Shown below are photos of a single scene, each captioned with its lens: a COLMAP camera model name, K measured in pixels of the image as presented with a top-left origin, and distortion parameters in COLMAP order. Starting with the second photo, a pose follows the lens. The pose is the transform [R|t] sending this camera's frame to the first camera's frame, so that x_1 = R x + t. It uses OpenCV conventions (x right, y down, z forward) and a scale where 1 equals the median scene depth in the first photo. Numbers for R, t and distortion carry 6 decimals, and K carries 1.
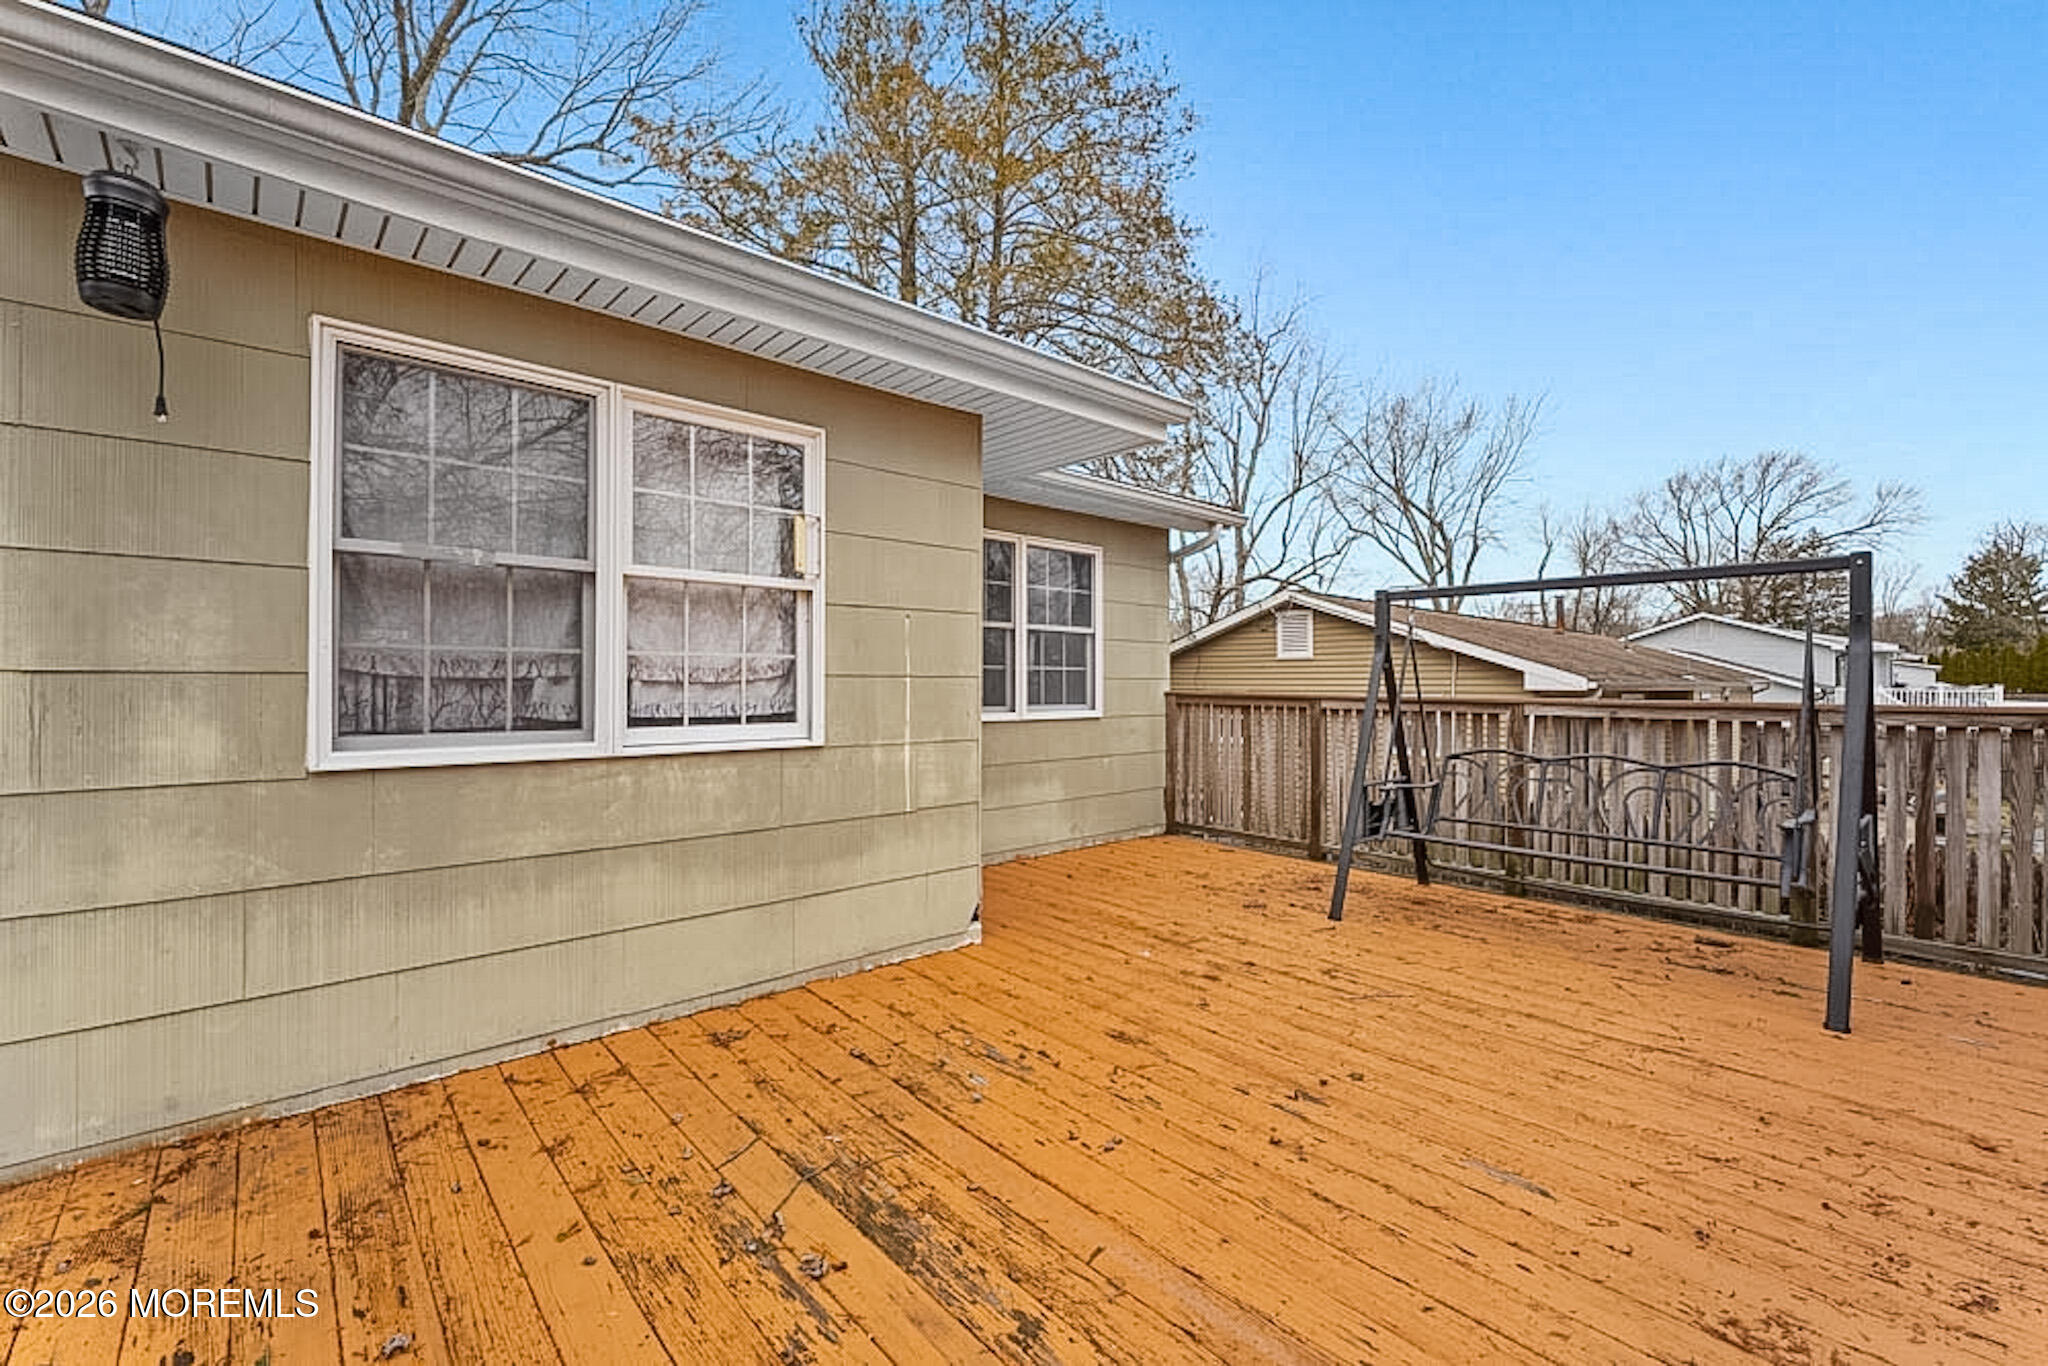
lens RADIAL K [[839.0, 0, 1022.2], [0, 839.0, 663.8], [0, 0, 1]] dist [-0.000973, -0.000211]
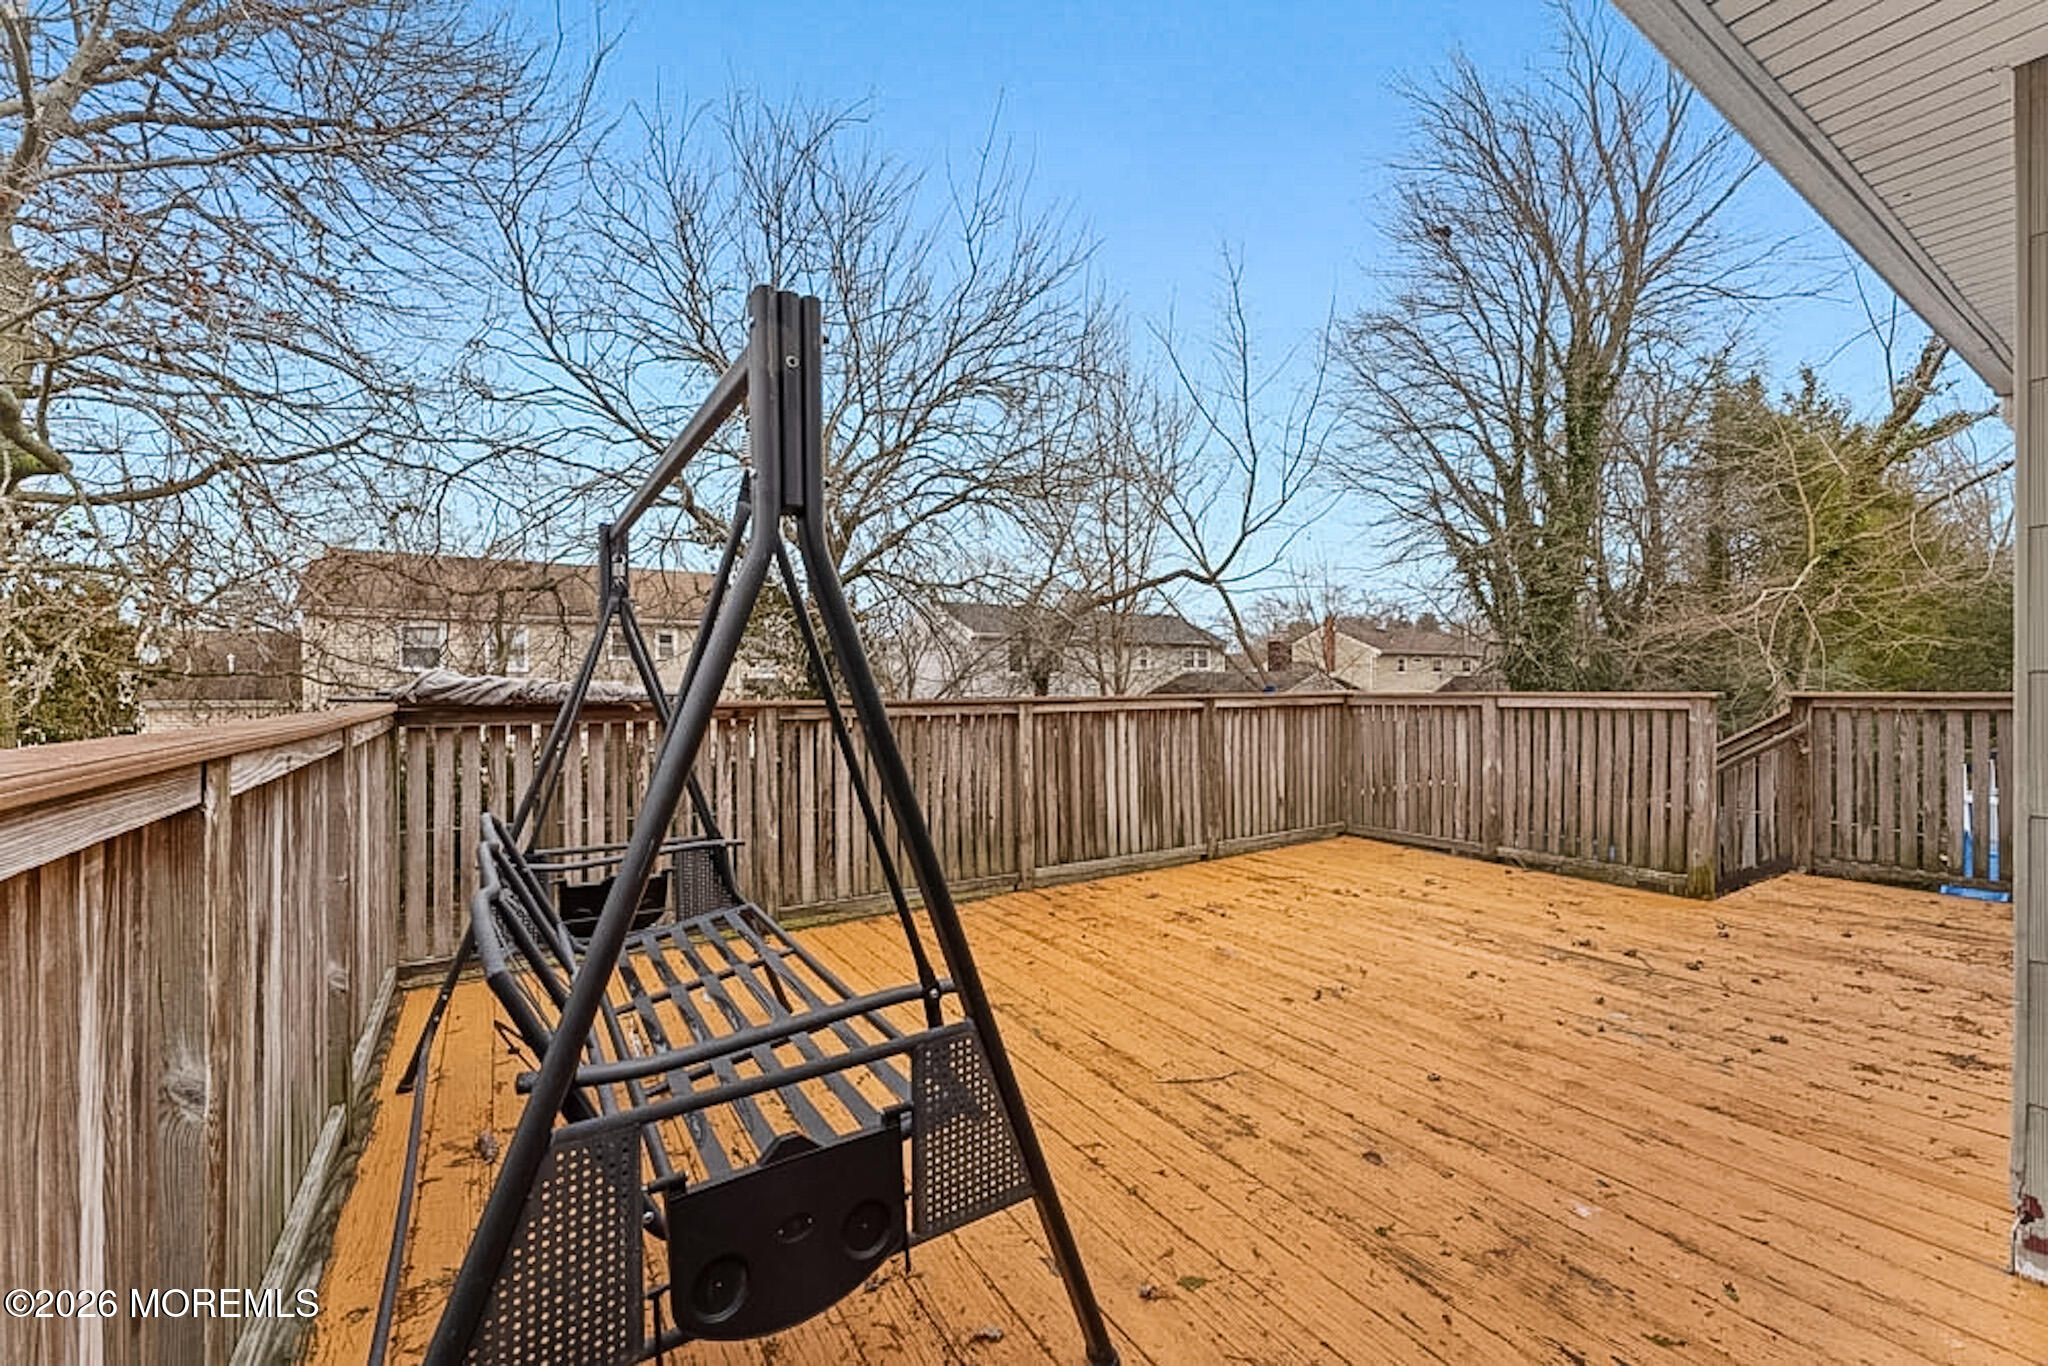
lens RADIAL K [[818.8, 0, 1024.0], [0, 818.8, 683.0], [0, 0, 1]] dist [0.000679, -0.000013]
pose [[-0.987600, 0.000603, 0.156992, 0.515709], [-0.003117, 0.999720, -0.023448, 0.045246], [-0.156962, -0.023647, -0.987322, 1.974353]]
